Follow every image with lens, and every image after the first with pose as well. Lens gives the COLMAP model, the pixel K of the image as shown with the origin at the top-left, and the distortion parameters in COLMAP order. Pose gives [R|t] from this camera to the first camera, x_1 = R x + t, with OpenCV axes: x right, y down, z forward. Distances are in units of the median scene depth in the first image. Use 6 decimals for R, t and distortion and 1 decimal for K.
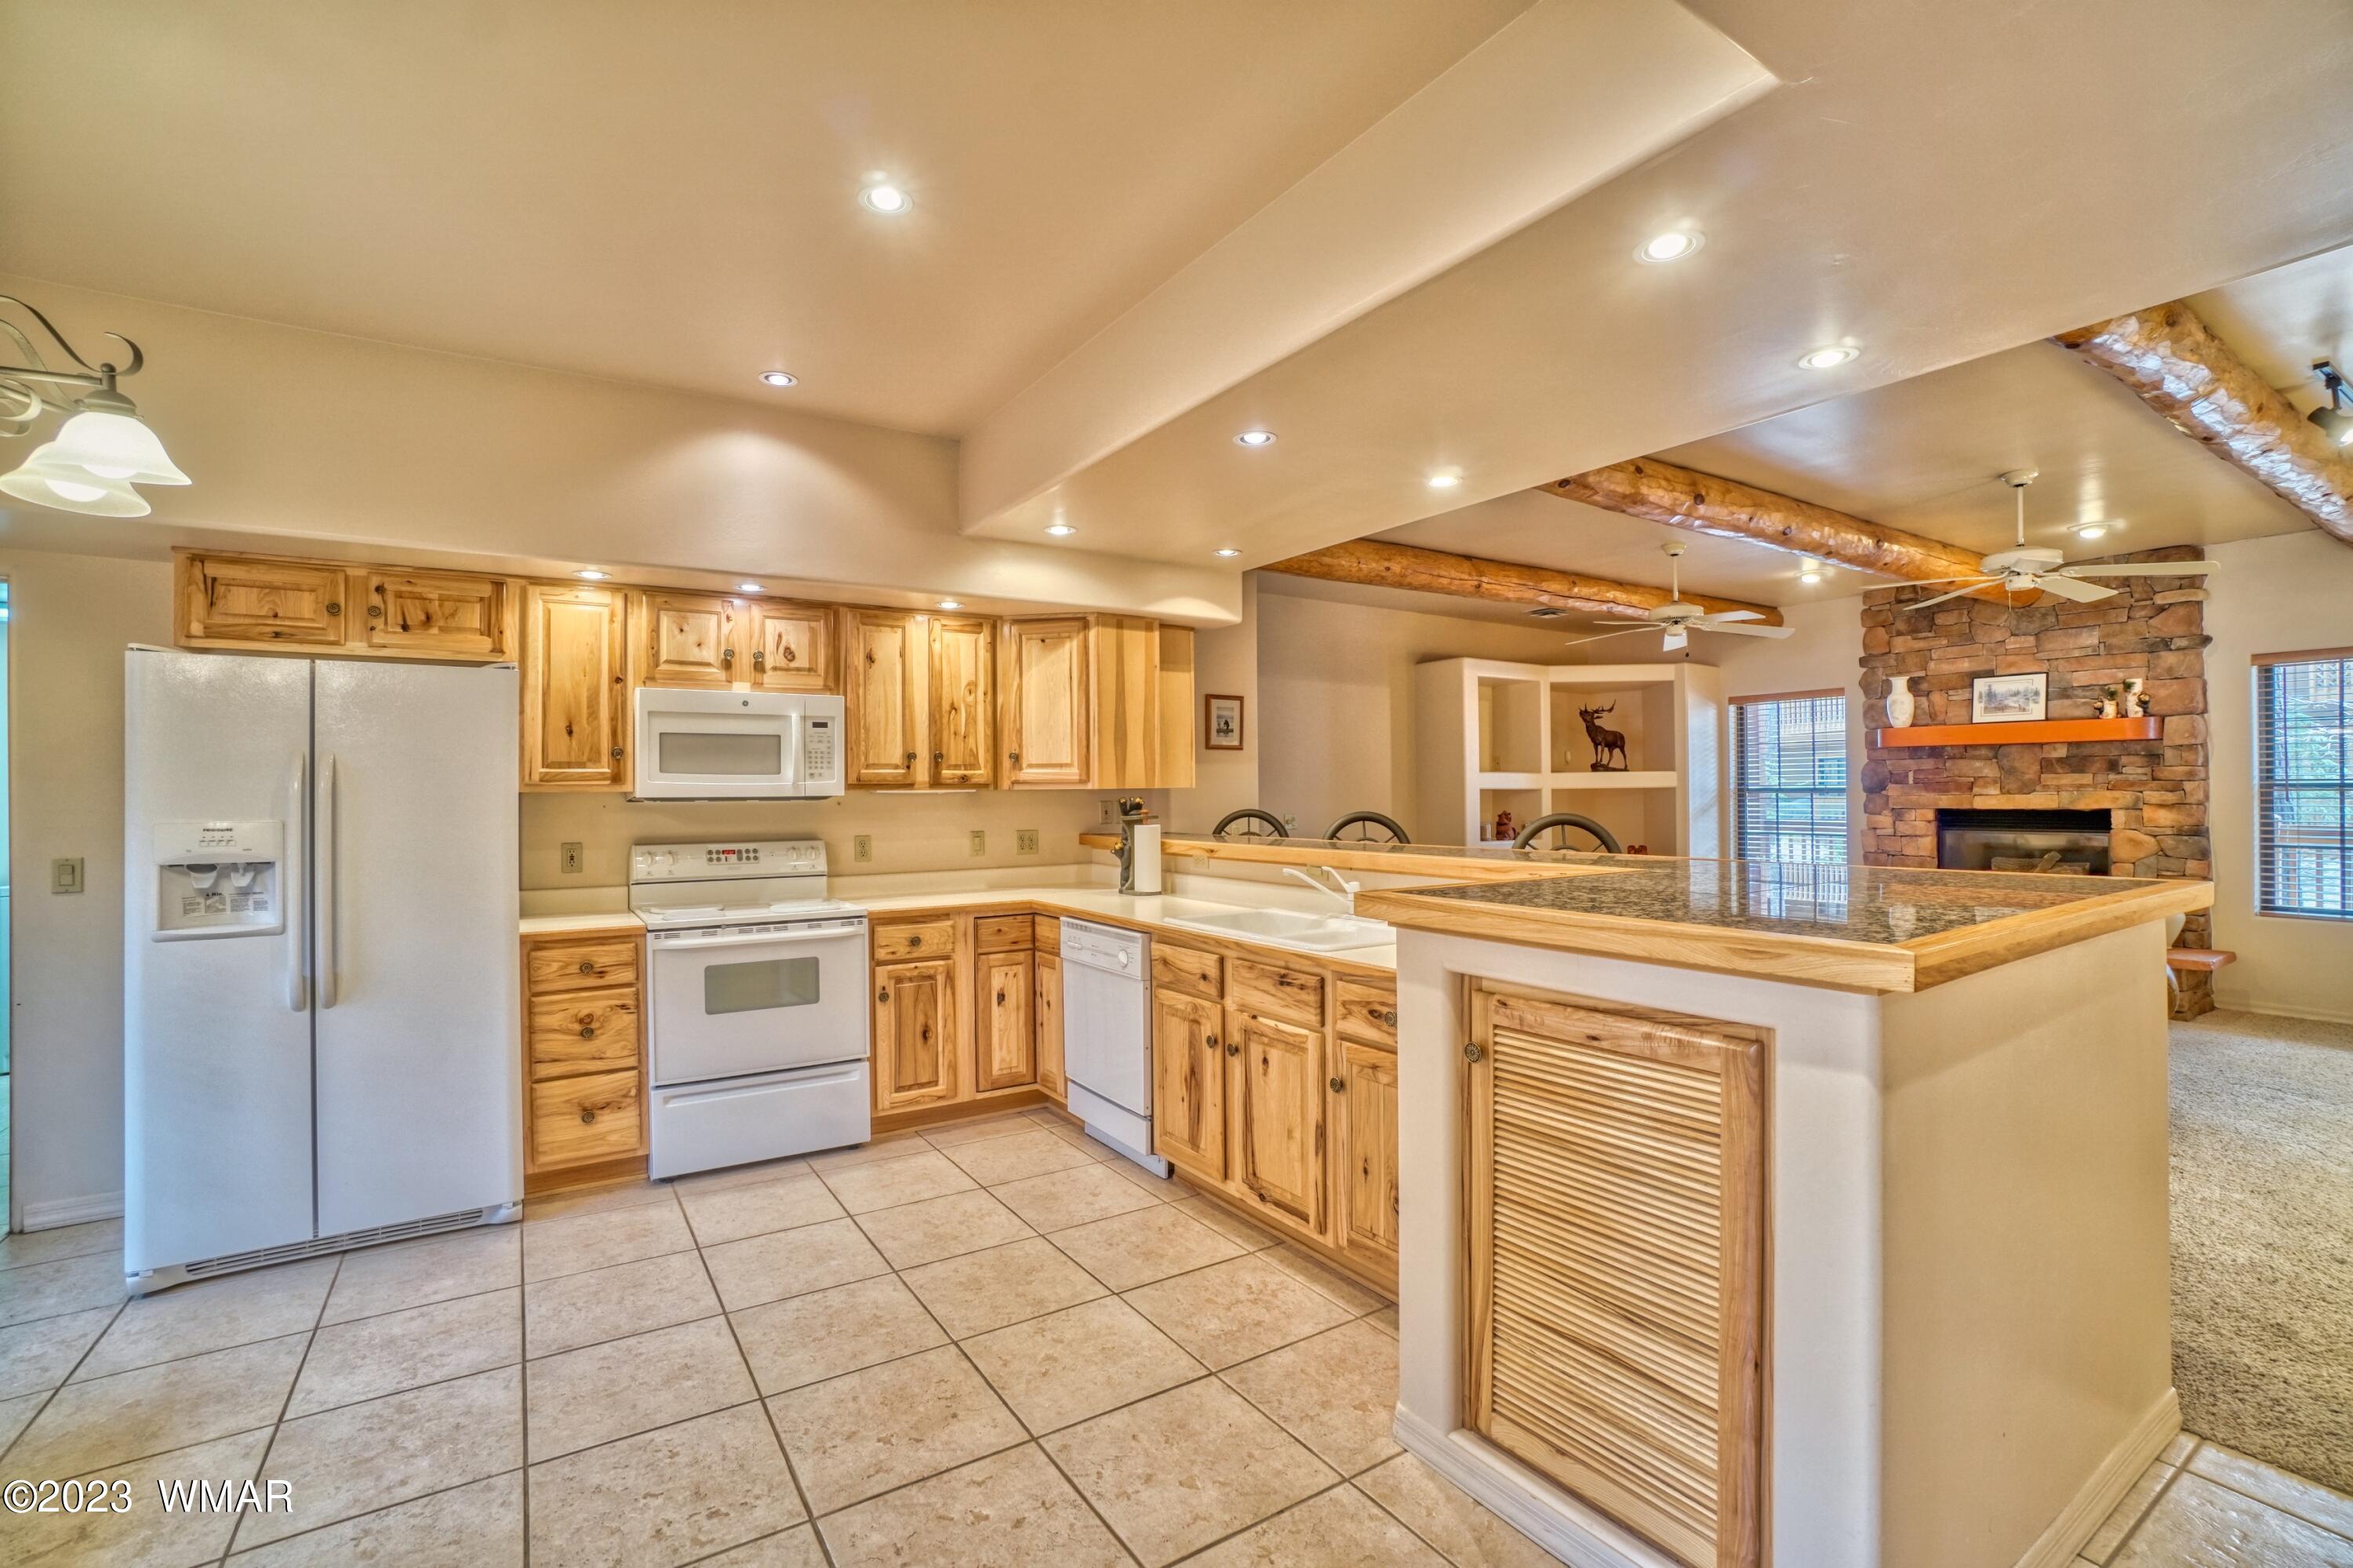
lens RADIAL K [[1035.4, 0, 1181.9], [0, 1035.4, 782.9], [0, 0, 1]] dist [-0.045739, 0.013245]
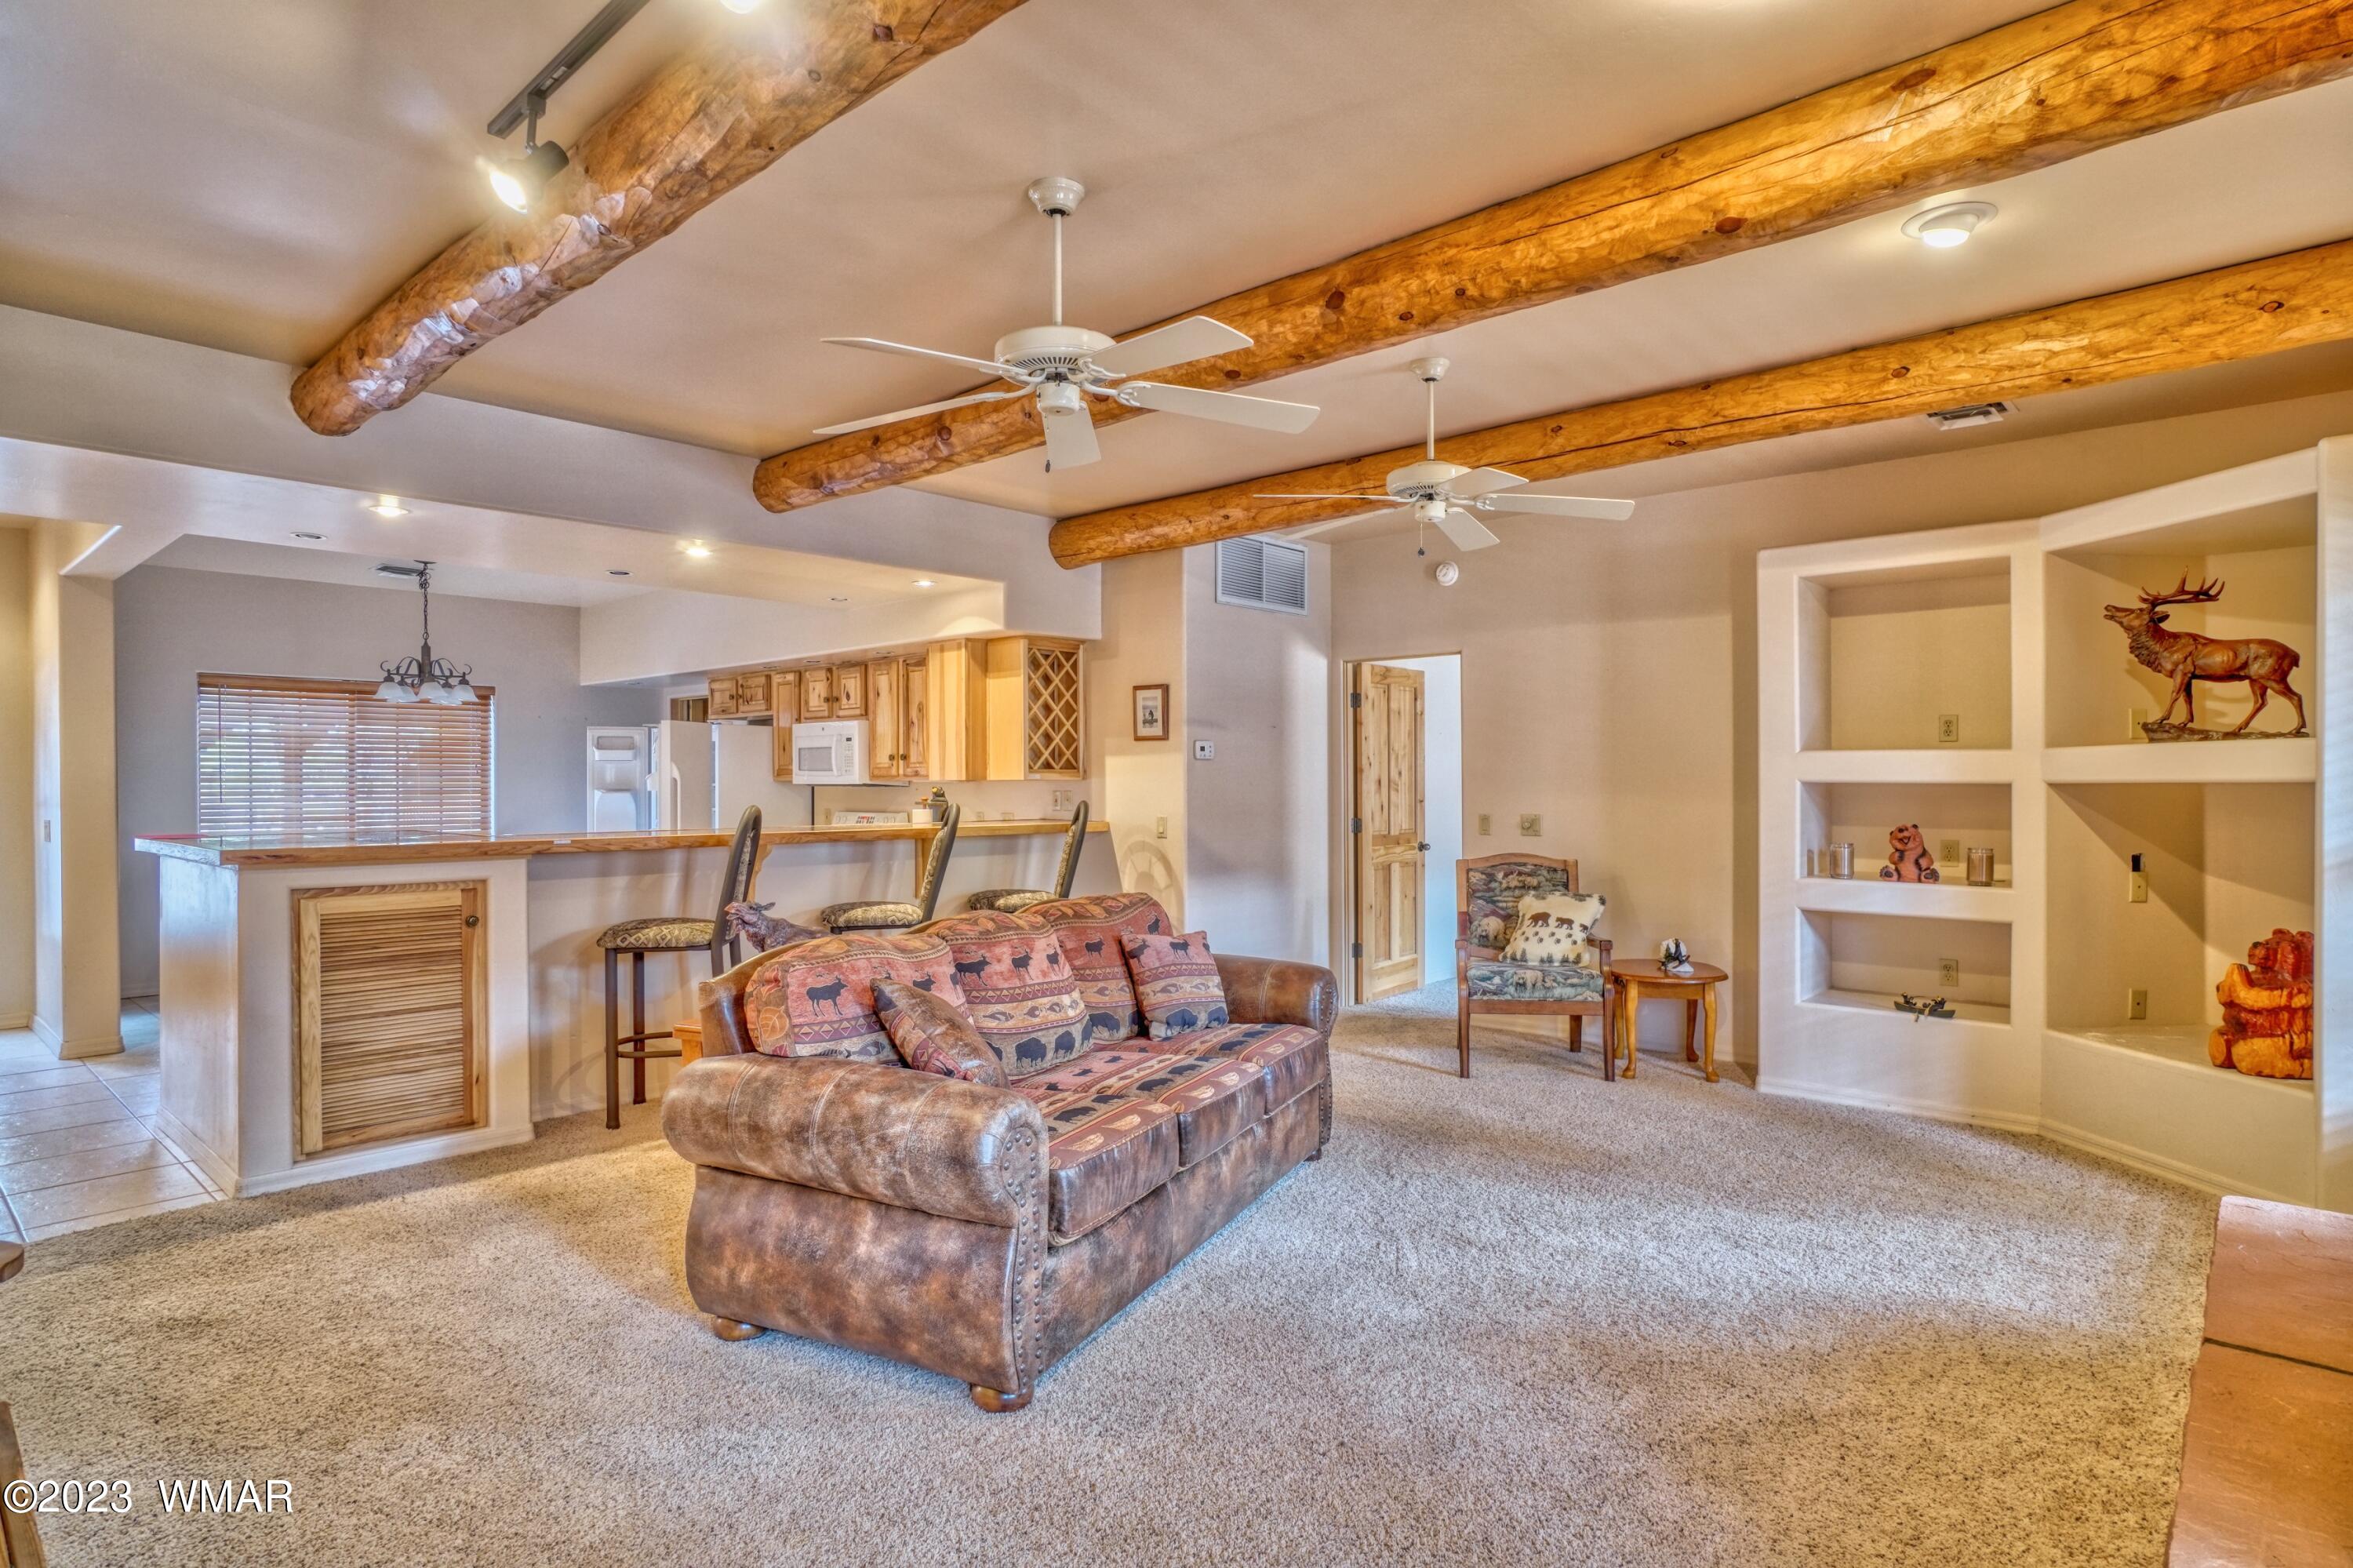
lens RADIAL K [[1301.9, 0, 1165.0], [0, 1301.9, 782.9], [0, 0, 1]] dist [-0.008811, 0.000630]
pose [[0.235380, 0.006745, -0.971880, 1.139835], [0.006956, 0.999939, 0.008625, -0.002524], [0.971879, -0.008791, 0.235318, 0.661967]]
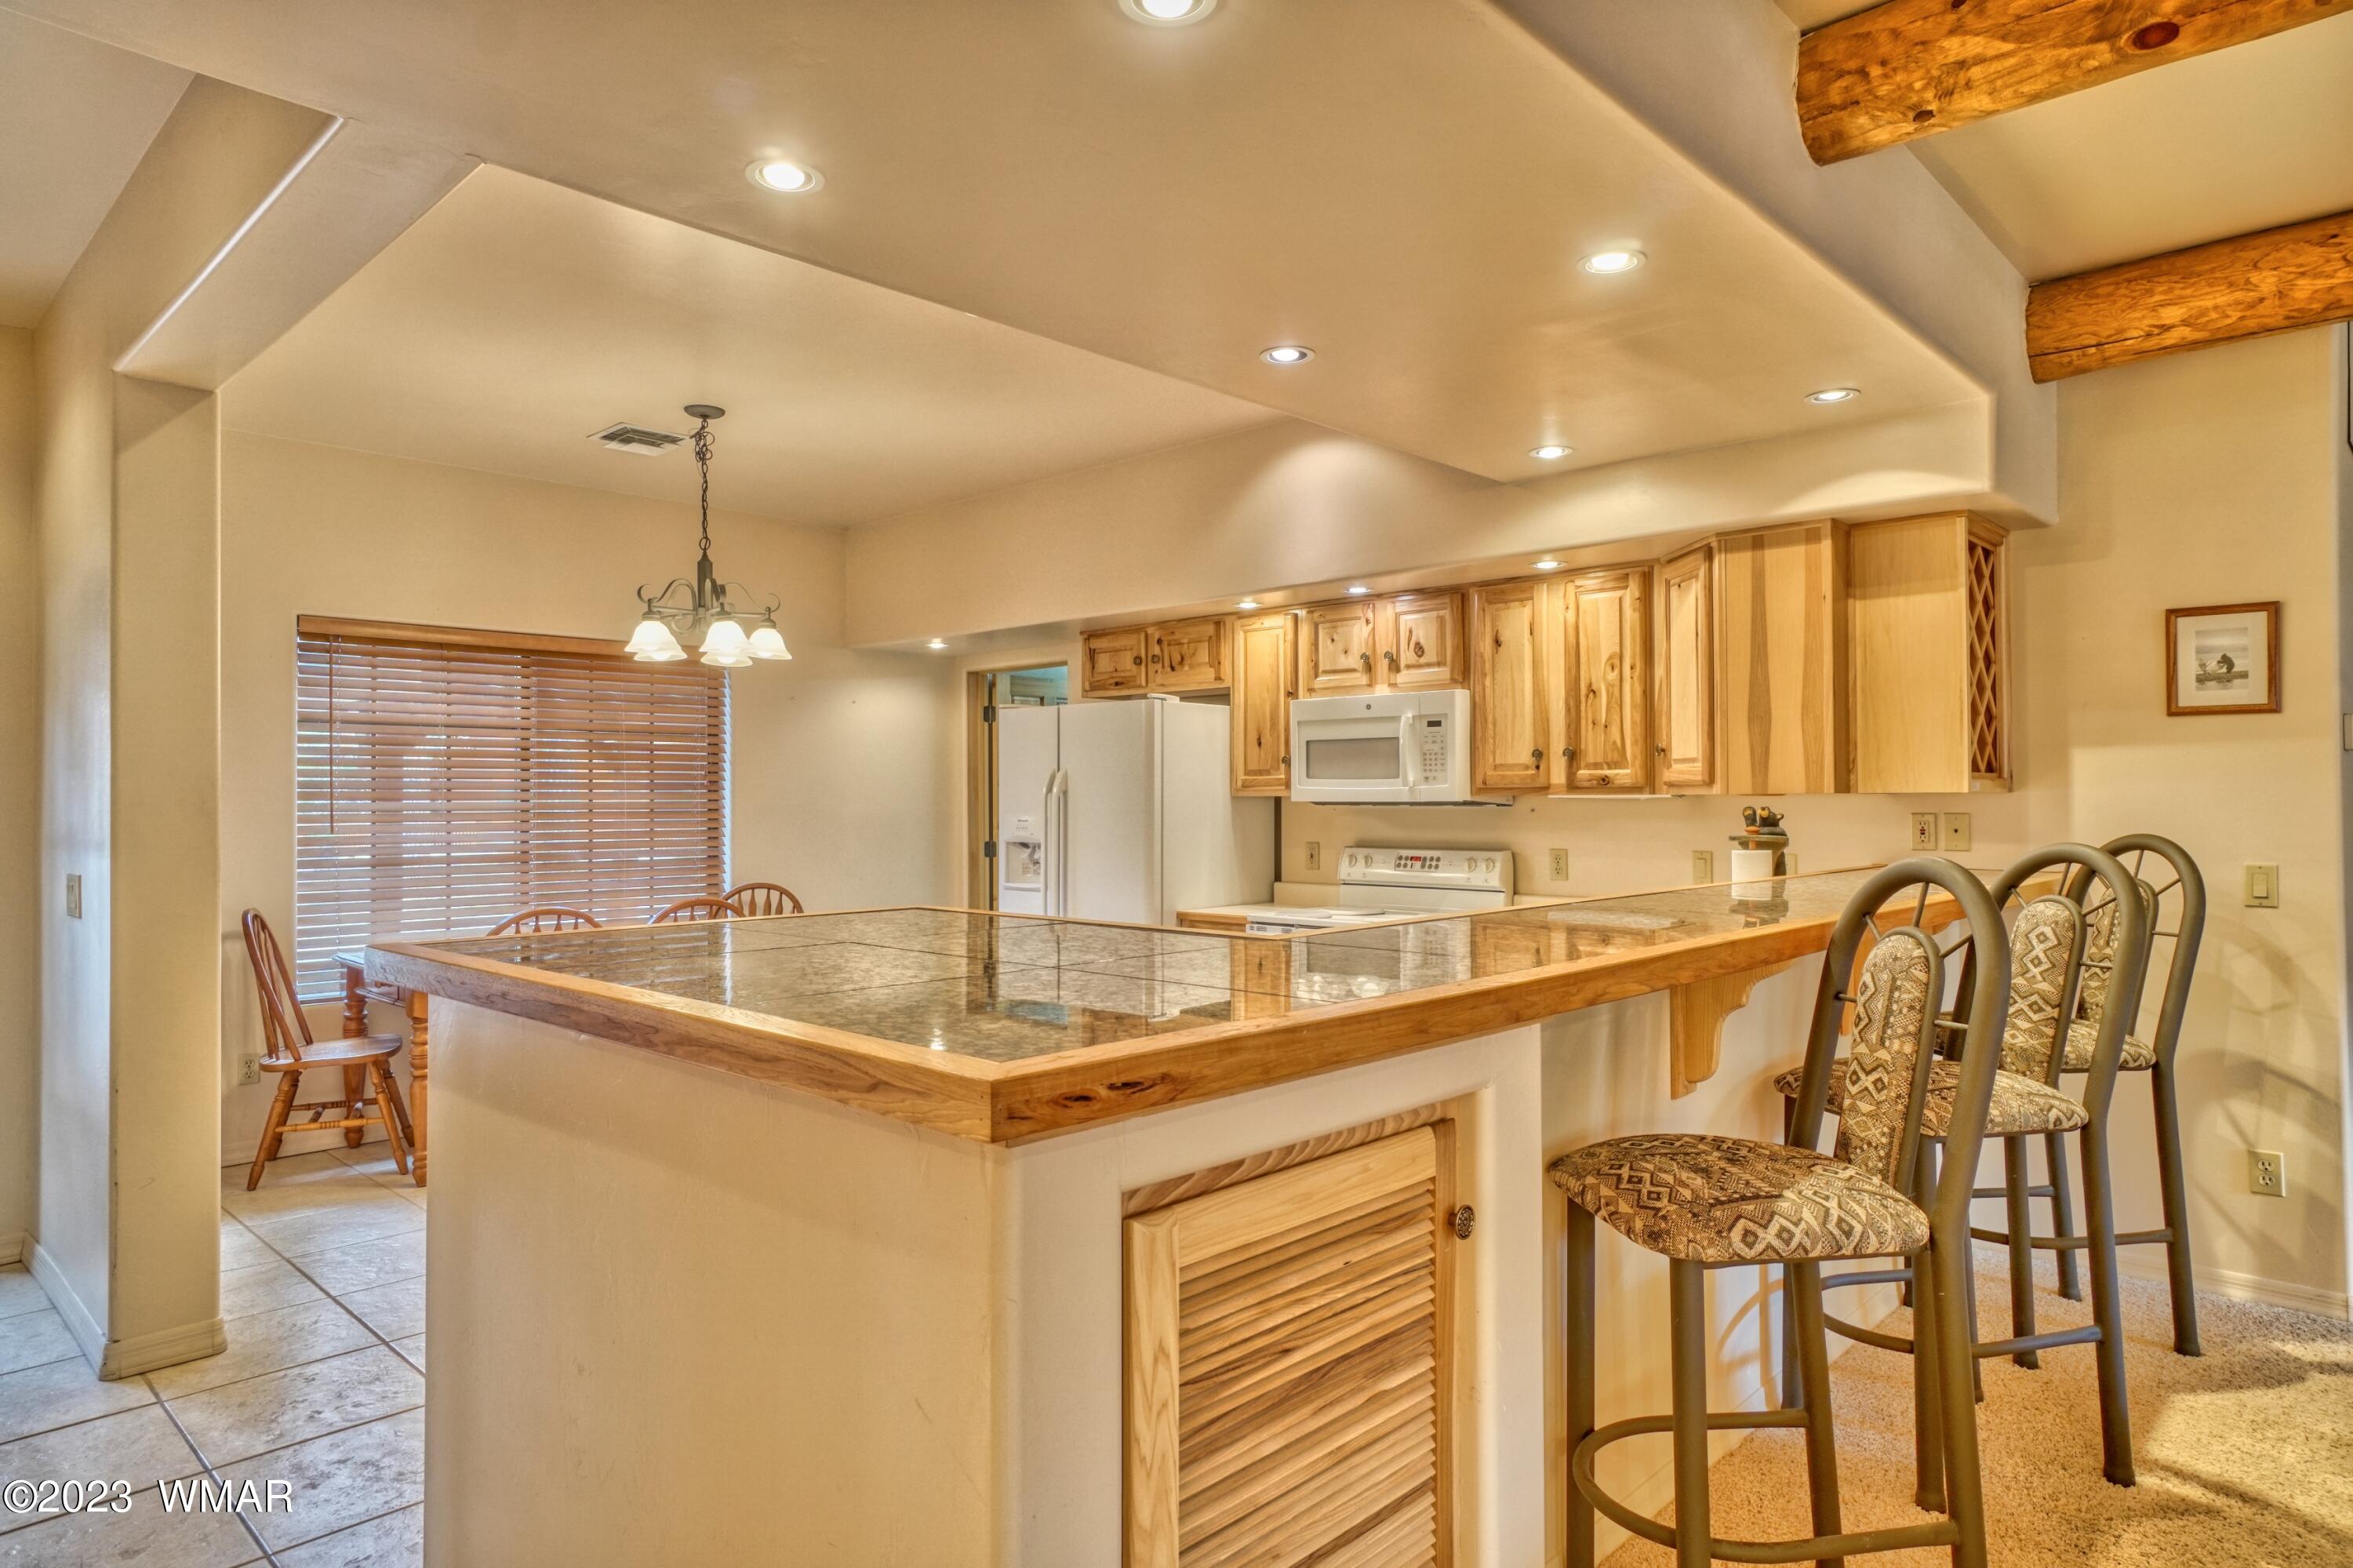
lens RADIAL K [[1435.5, 0, 1169.4], [0, 1435.5, 781.3], [0, 0, 1]] dist [-0.002159, 0.004798]
pose [[0.213463, -0.003960, -0.976943, 0.556158], [0.008183, 0.999964, -0.002266, -0.002670], [0.976917, -0.007511, 0.213487, 0.328992]]
